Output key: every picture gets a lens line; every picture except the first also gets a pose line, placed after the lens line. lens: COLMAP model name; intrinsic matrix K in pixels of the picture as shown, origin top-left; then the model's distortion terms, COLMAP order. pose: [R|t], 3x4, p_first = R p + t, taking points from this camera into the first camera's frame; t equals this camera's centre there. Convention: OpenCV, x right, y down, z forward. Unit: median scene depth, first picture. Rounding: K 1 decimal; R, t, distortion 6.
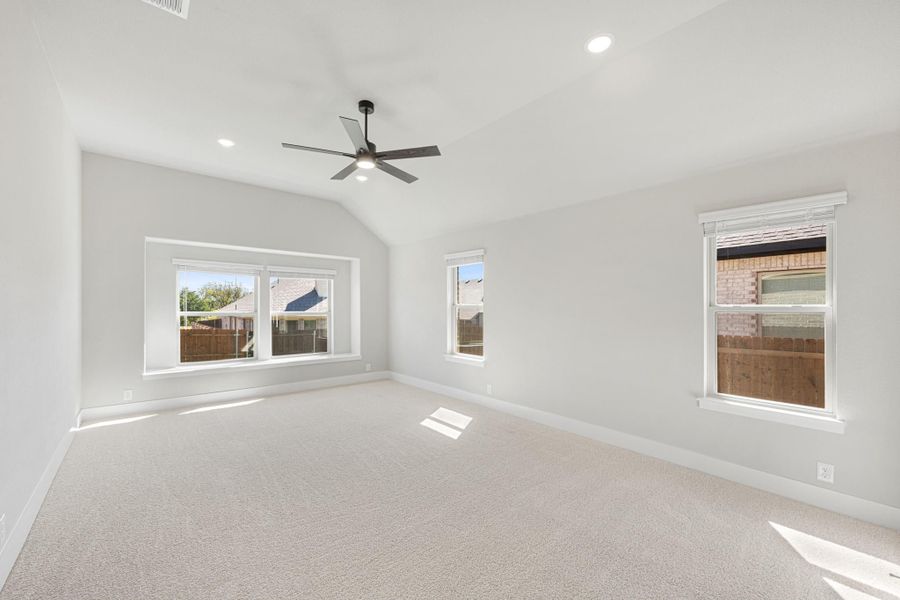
lens RADIAL K [[362.4, 0, 454.2], [0, 362.4, 302.2], [0, 0, 1]] dist [0.000083, -0.000138]
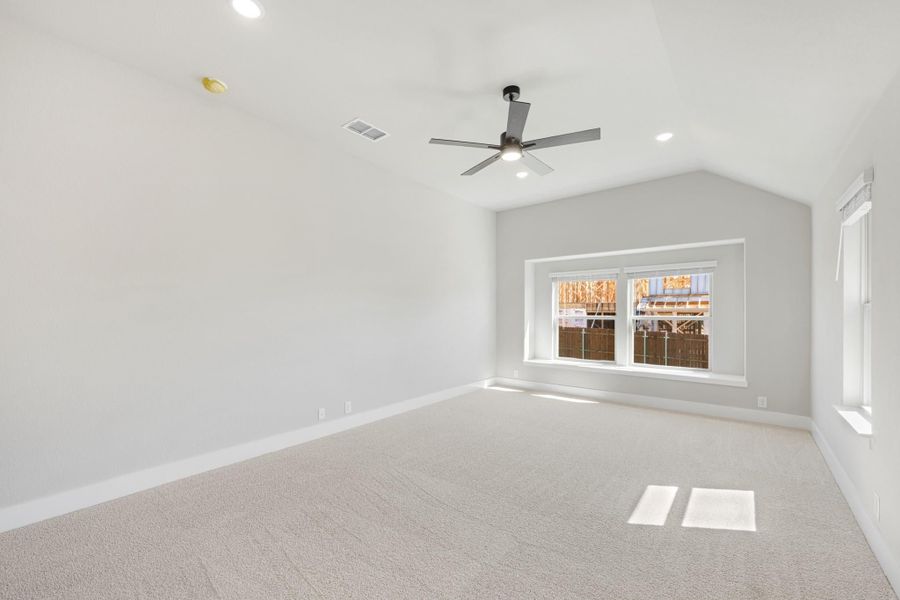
lens RADIAL K [[369.0, 0, 451.3], [0, 369.0, 313.4], [0, 0, 1]] dist [-0.001035, -0.000243]
pose [[0.179661, 0.000359, -0.983728, 0.374441], [0.016772, 0.999853, 0.003428, 0.009307], [0.983586, -0.017115, 0.179629, 0.388498]]
